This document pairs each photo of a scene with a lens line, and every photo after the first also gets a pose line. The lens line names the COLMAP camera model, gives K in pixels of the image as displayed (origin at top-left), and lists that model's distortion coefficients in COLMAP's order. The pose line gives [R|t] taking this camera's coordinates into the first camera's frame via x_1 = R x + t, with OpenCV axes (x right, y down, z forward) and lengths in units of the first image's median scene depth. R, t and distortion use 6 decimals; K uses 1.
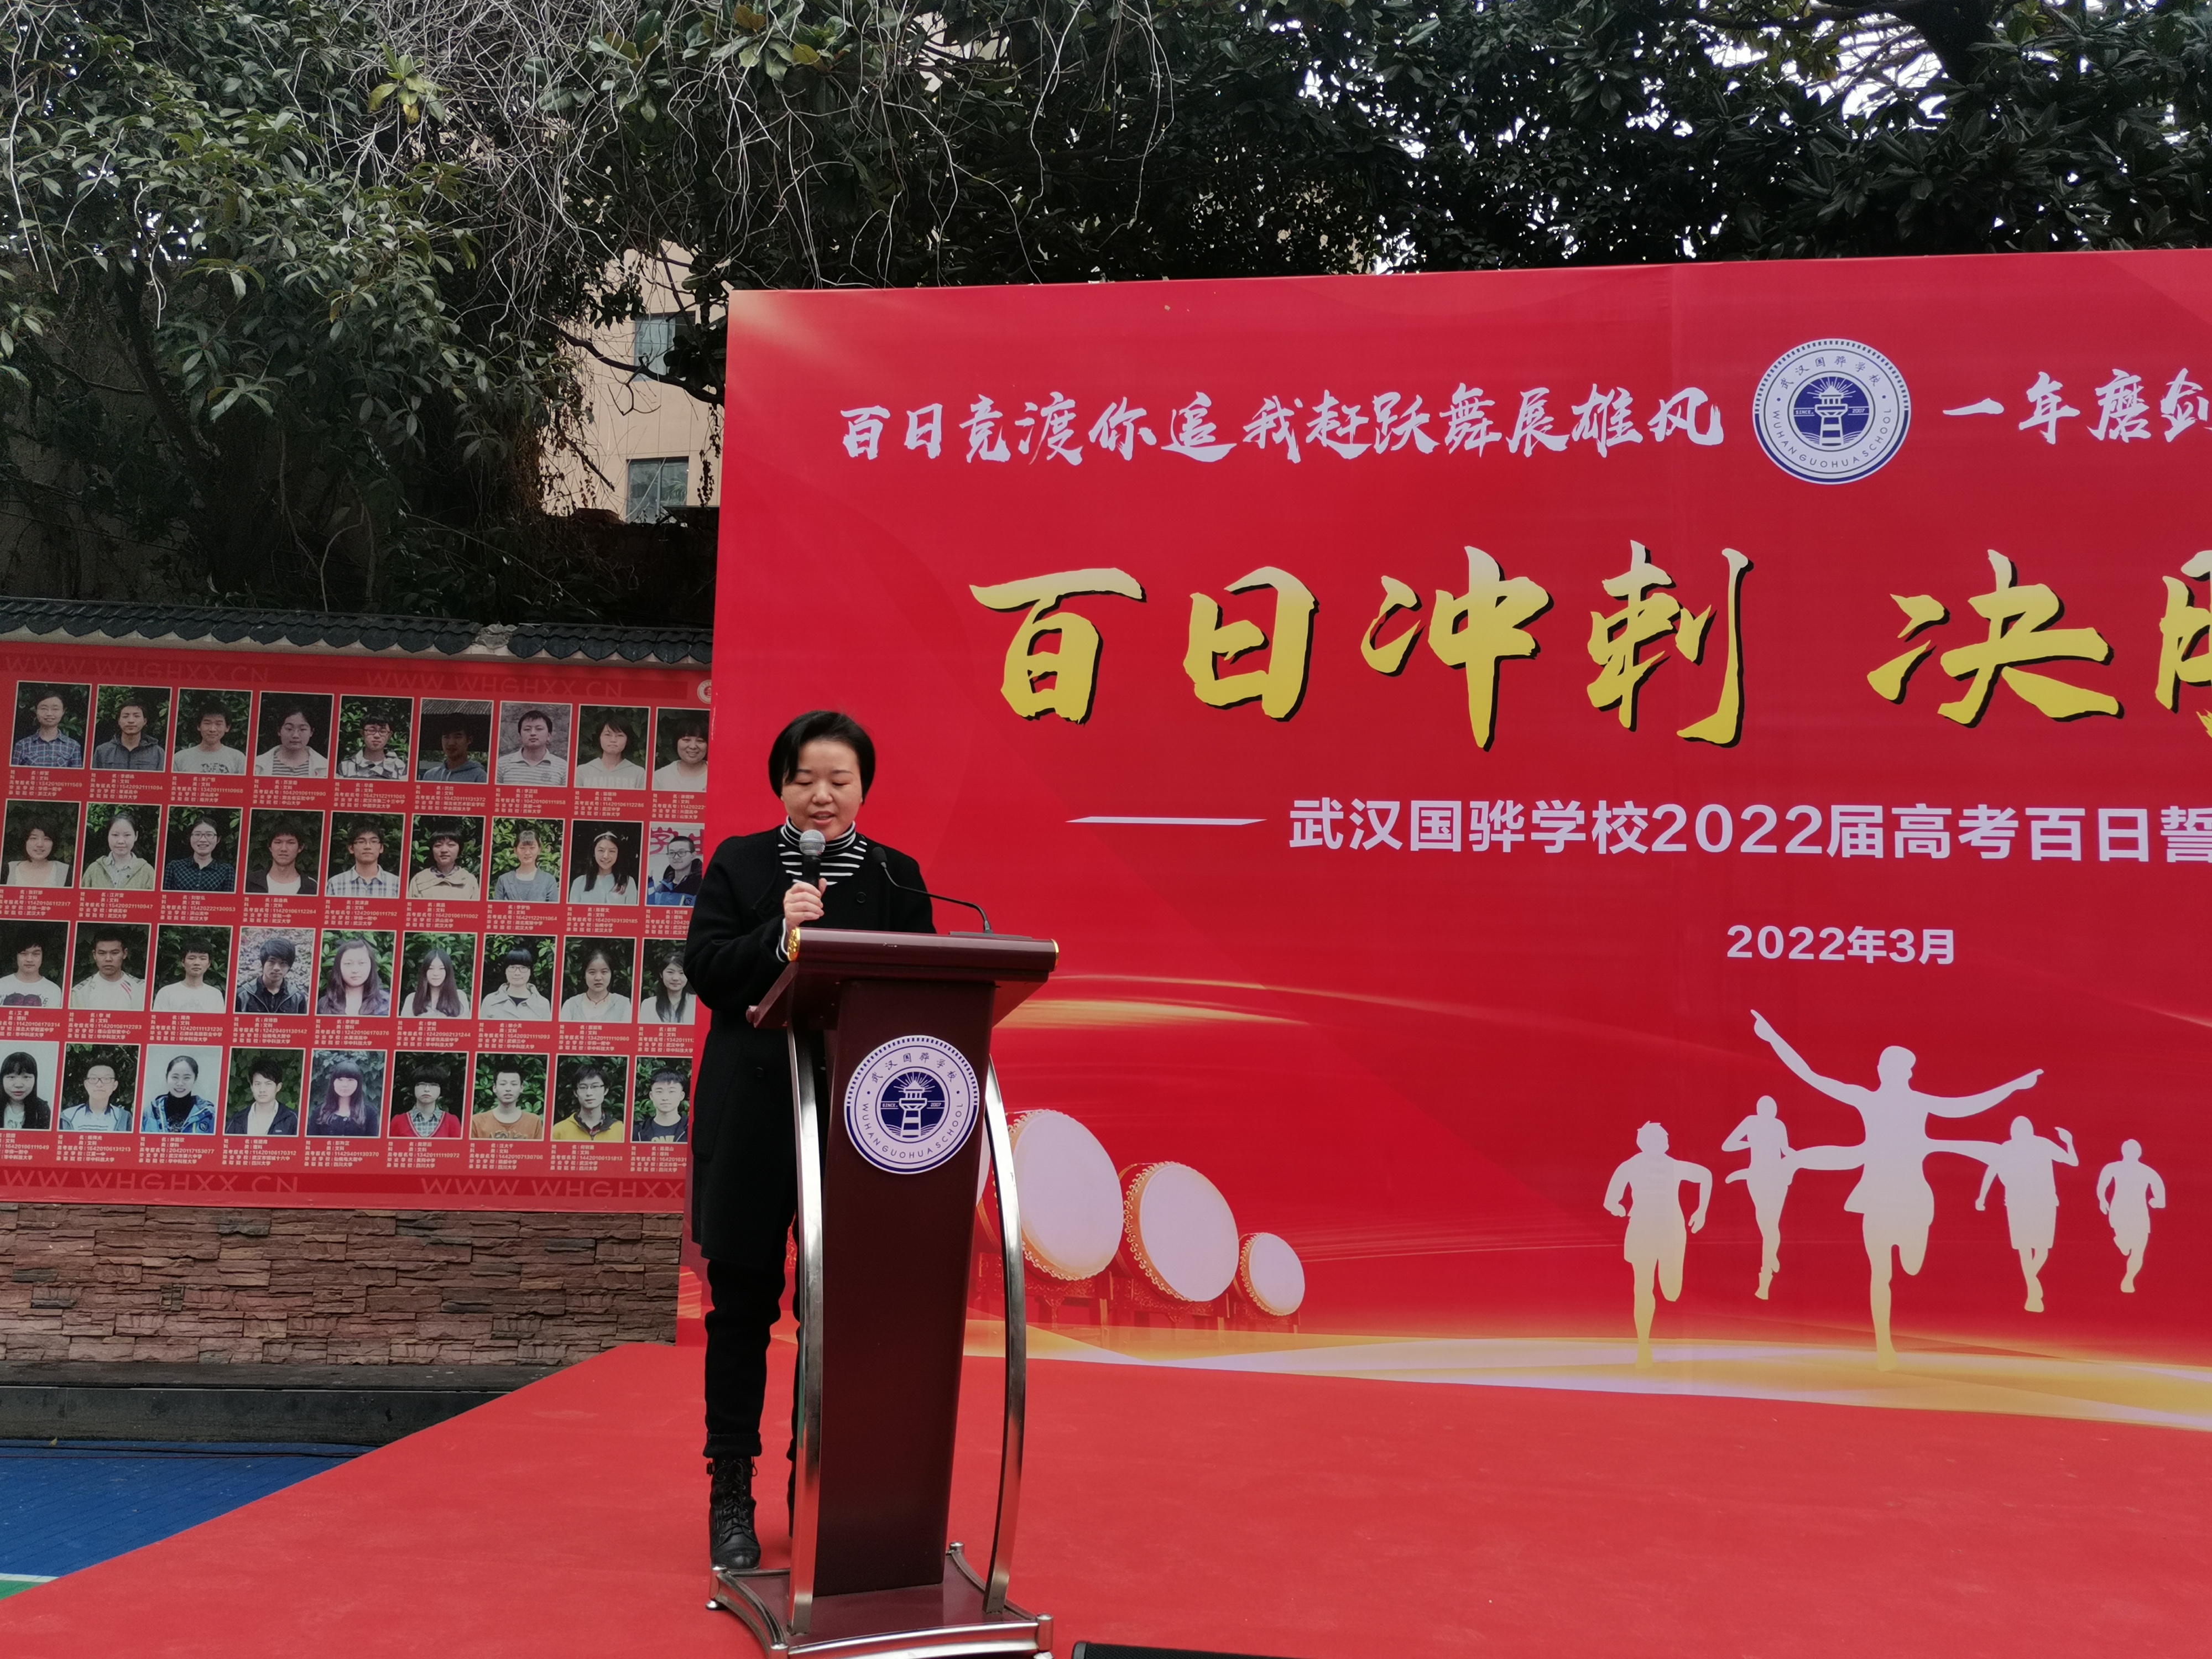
lens RADIAL K [[1805.7, 0, 1094.6], [0, 1805.7, 812.4], [0, 0, 1]] dist [0.090231, -0.109518]
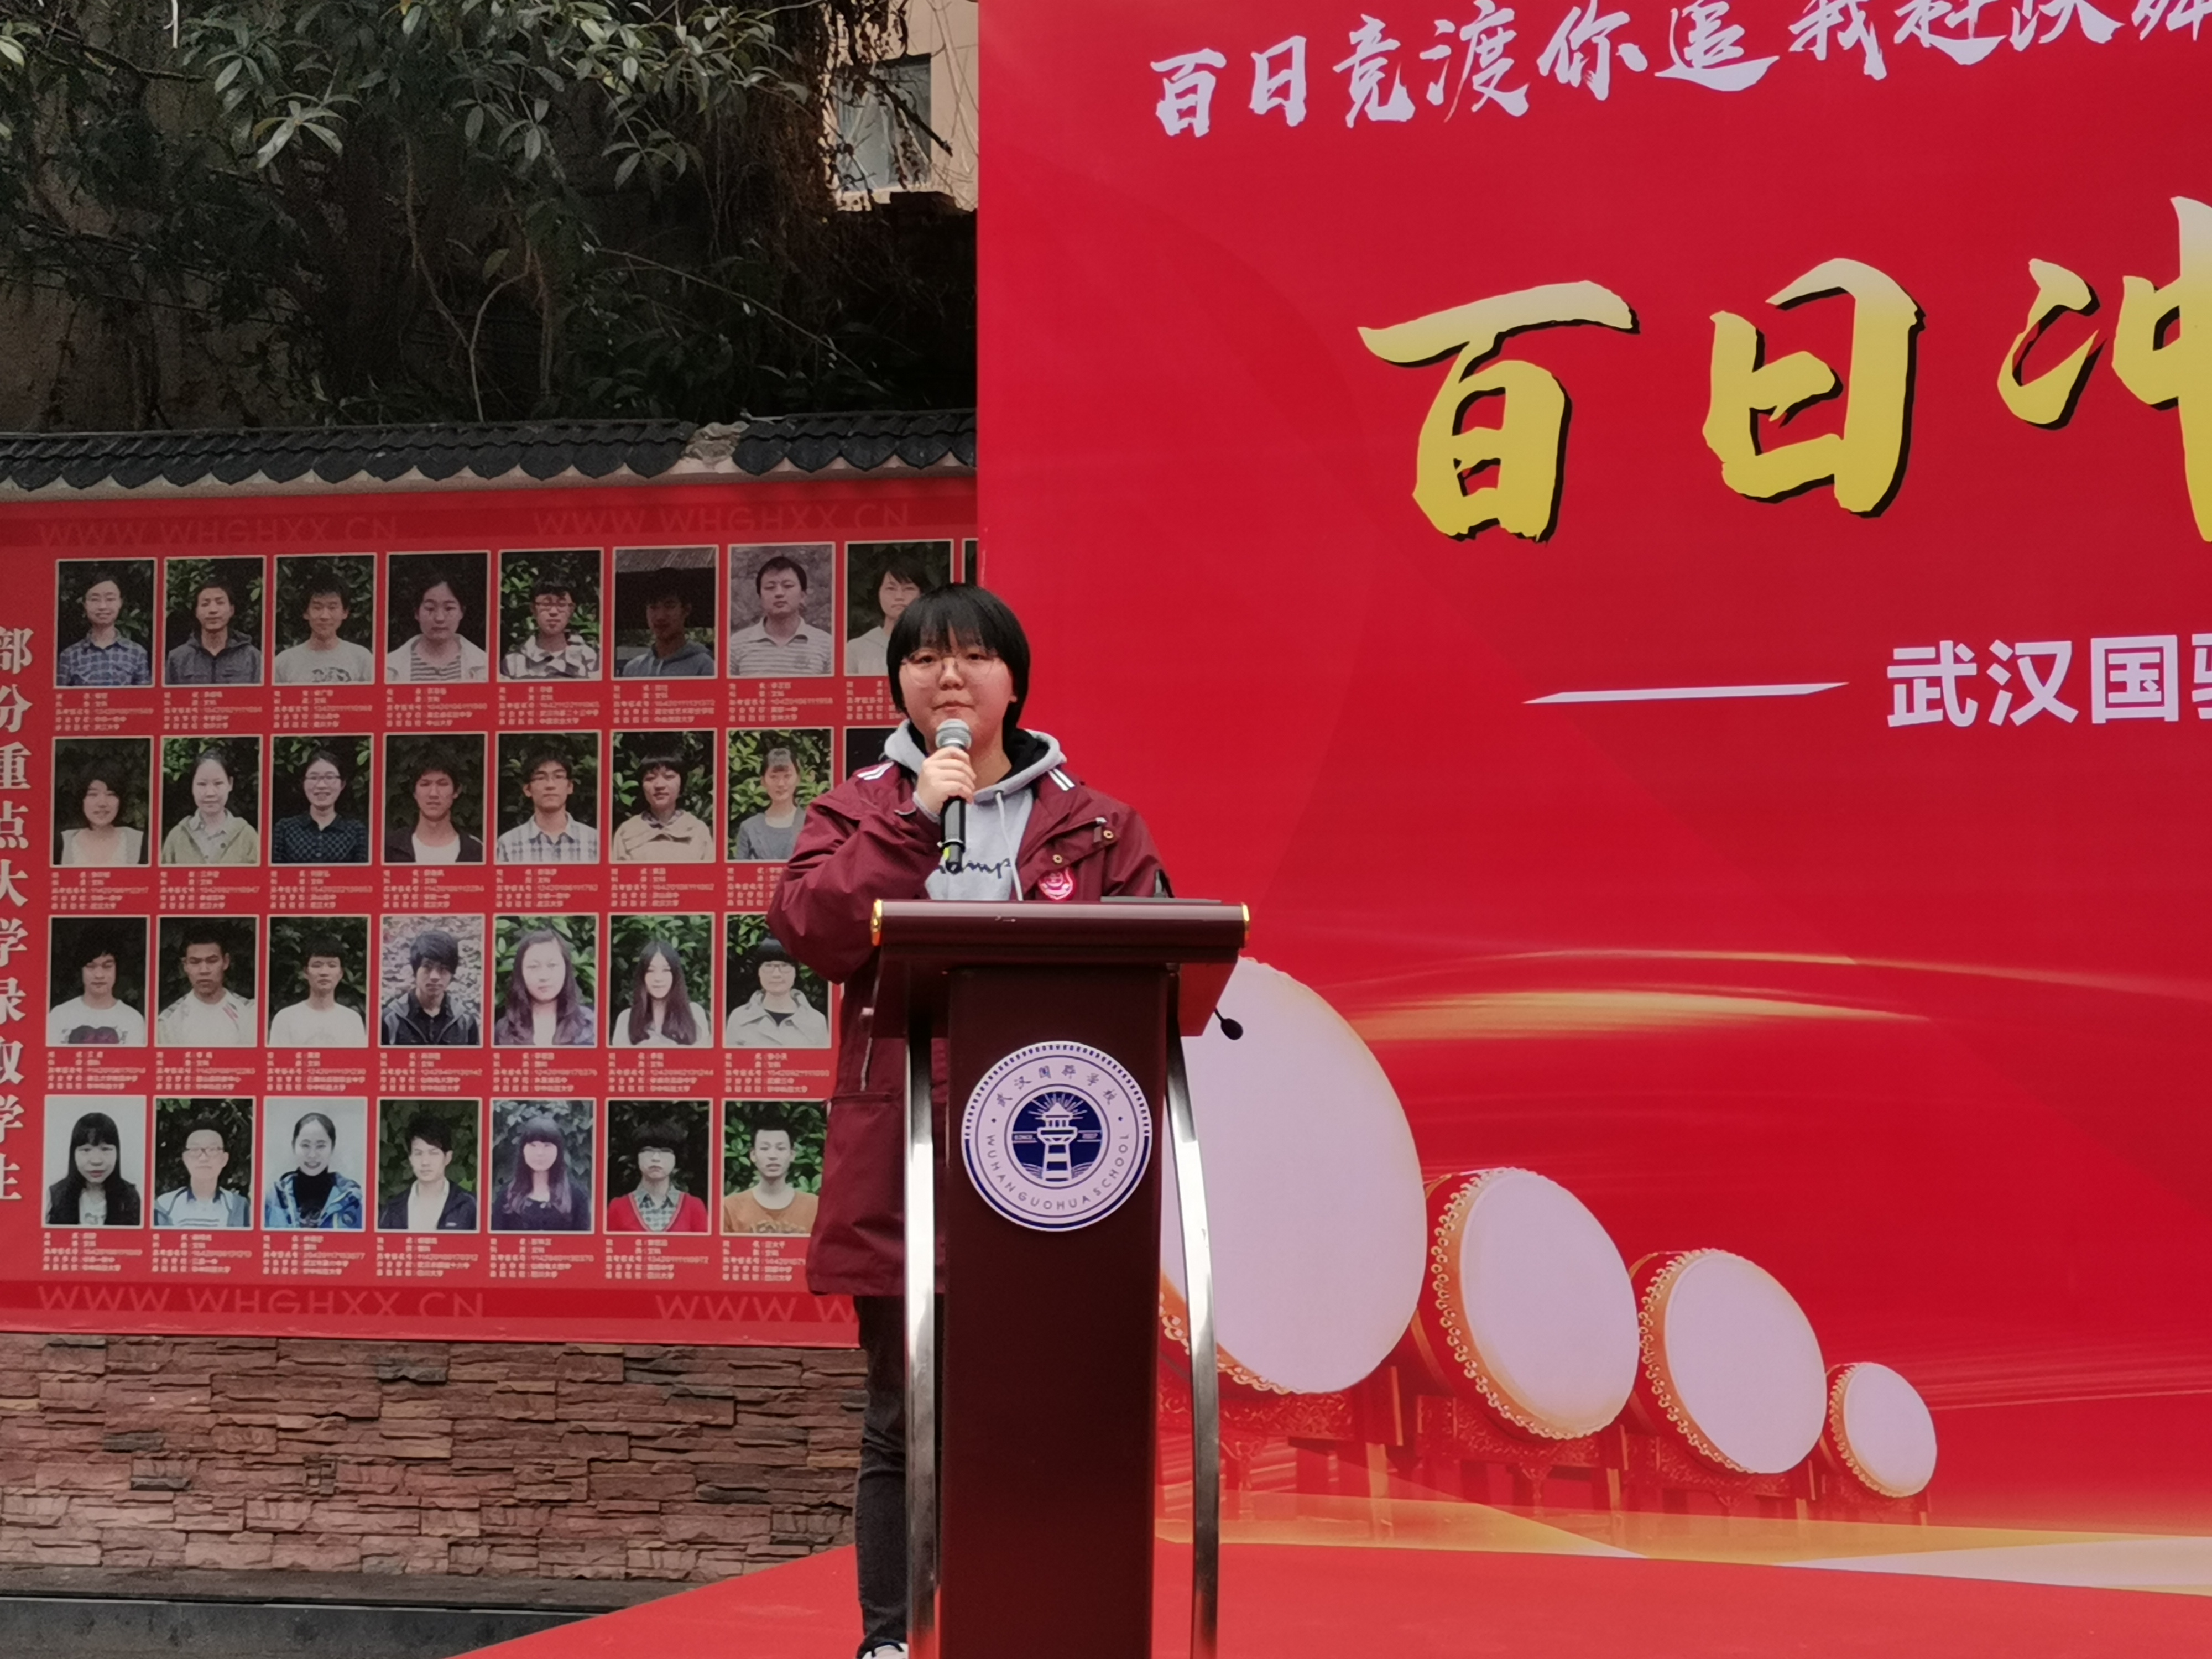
lens RADIAL K [[3539.3, 0, 1176.6], [0, 3539.3, 778.0], [0, 0, 1]] dist [0.063504, 0.000000]
pose [[0.964685, -0.044861, -0.259560, 0.179932], [0.054508, 0.998060, 0.030086, -0.011878], [0.257706, -0.043172, 0.965258, -0.192472]]
